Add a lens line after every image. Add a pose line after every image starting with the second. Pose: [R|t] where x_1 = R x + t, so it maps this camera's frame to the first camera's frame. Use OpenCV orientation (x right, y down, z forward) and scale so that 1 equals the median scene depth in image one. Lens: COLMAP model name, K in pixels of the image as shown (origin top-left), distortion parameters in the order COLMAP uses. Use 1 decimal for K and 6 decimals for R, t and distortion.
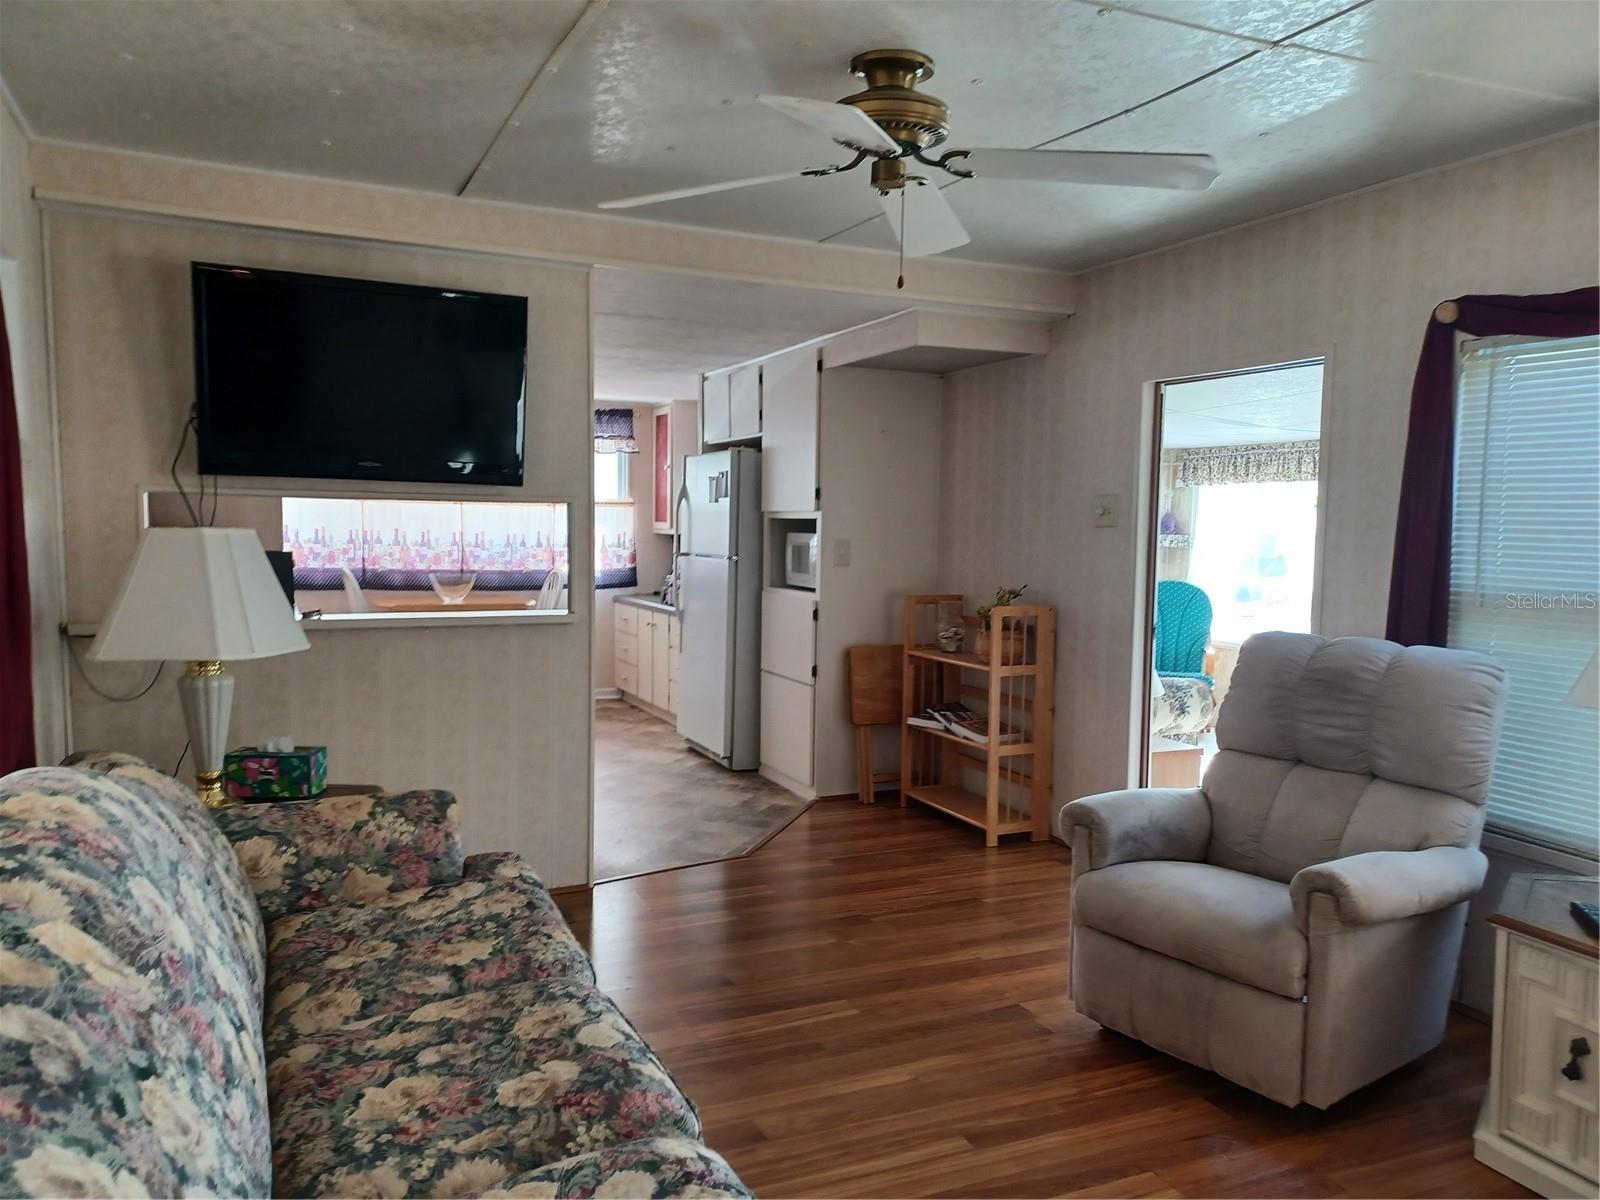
lens RADIAL K [[1156.0, 0, 800.4], [0, 1156.0, 603.7], [0, 0, 1]] dist [0.042771, -0.003089]
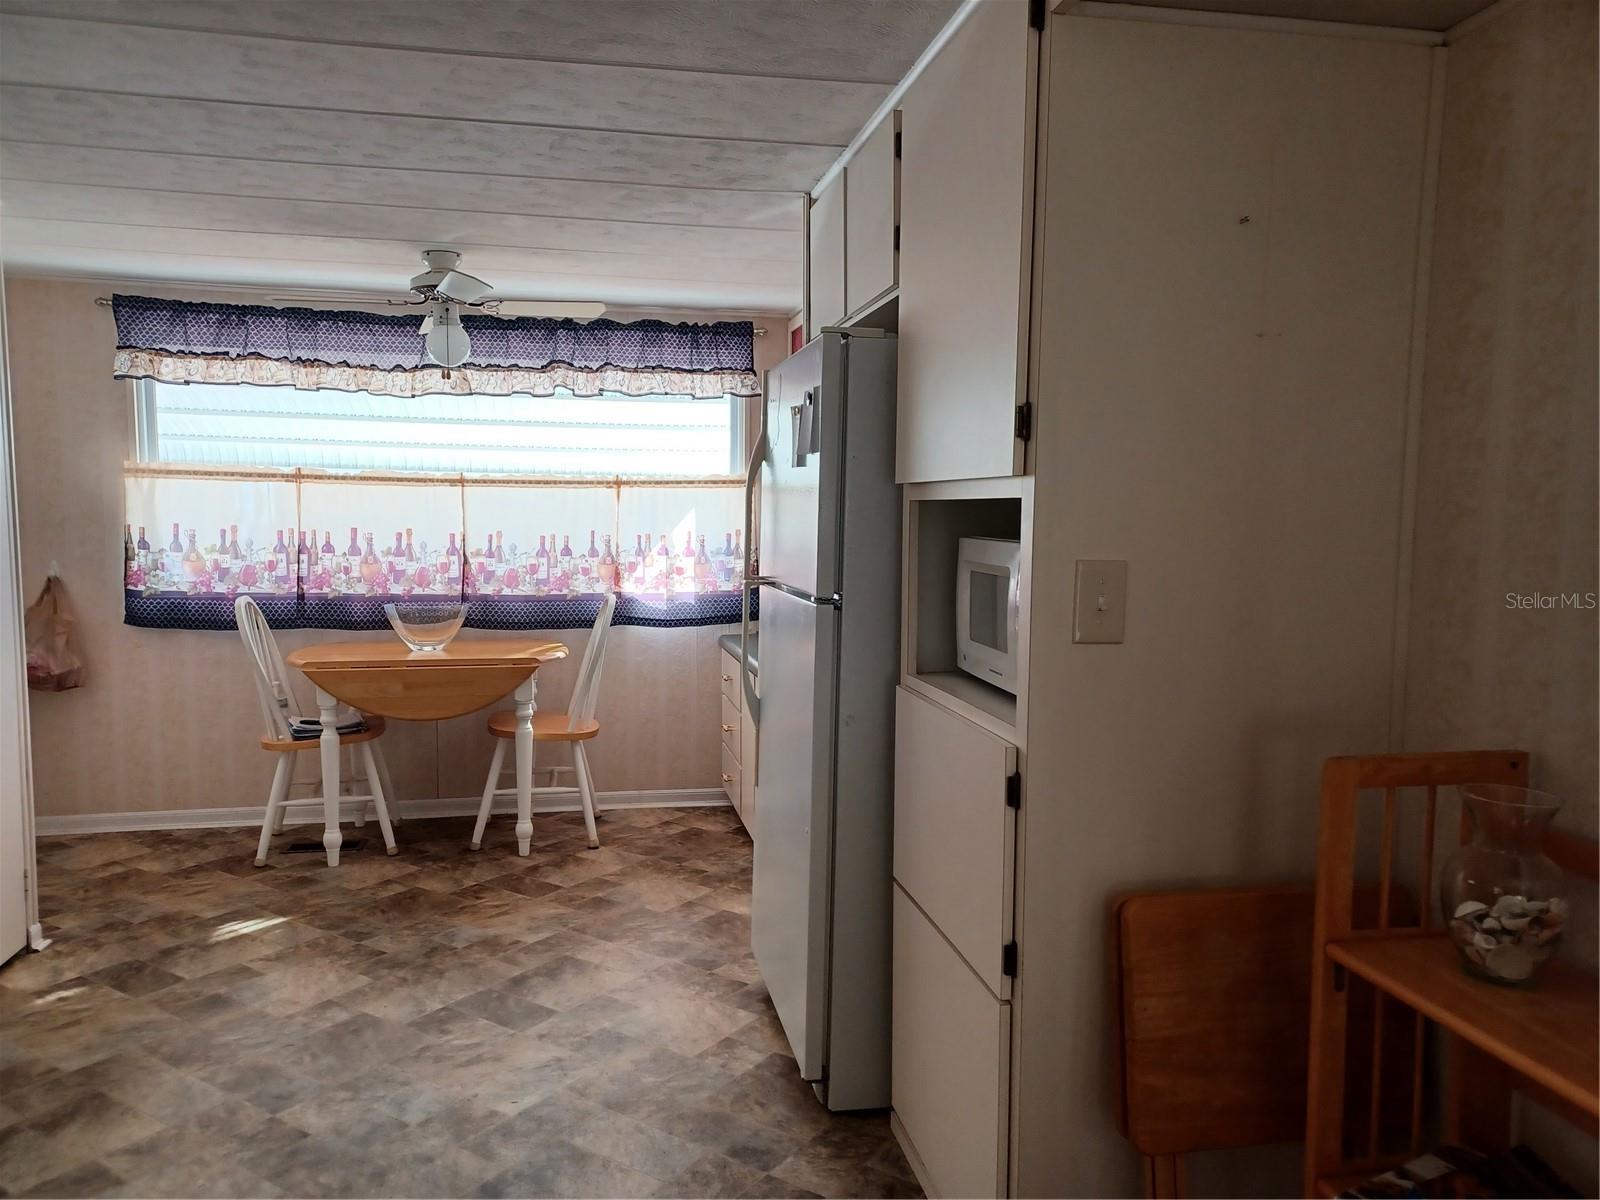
lens RADIAL K [[1156.0, 0, 794.1], [0, 1156.0, 601.6], [0, 0, 1]] dist [0.042771, -0.003089]
pose [[0.970386, 0.009298, -0.241382, 0.022786], [-0.007608, 0.999940, 0.007931, -0.033399], [0.241441, -0.005860, 0.970398, 0.478478]]
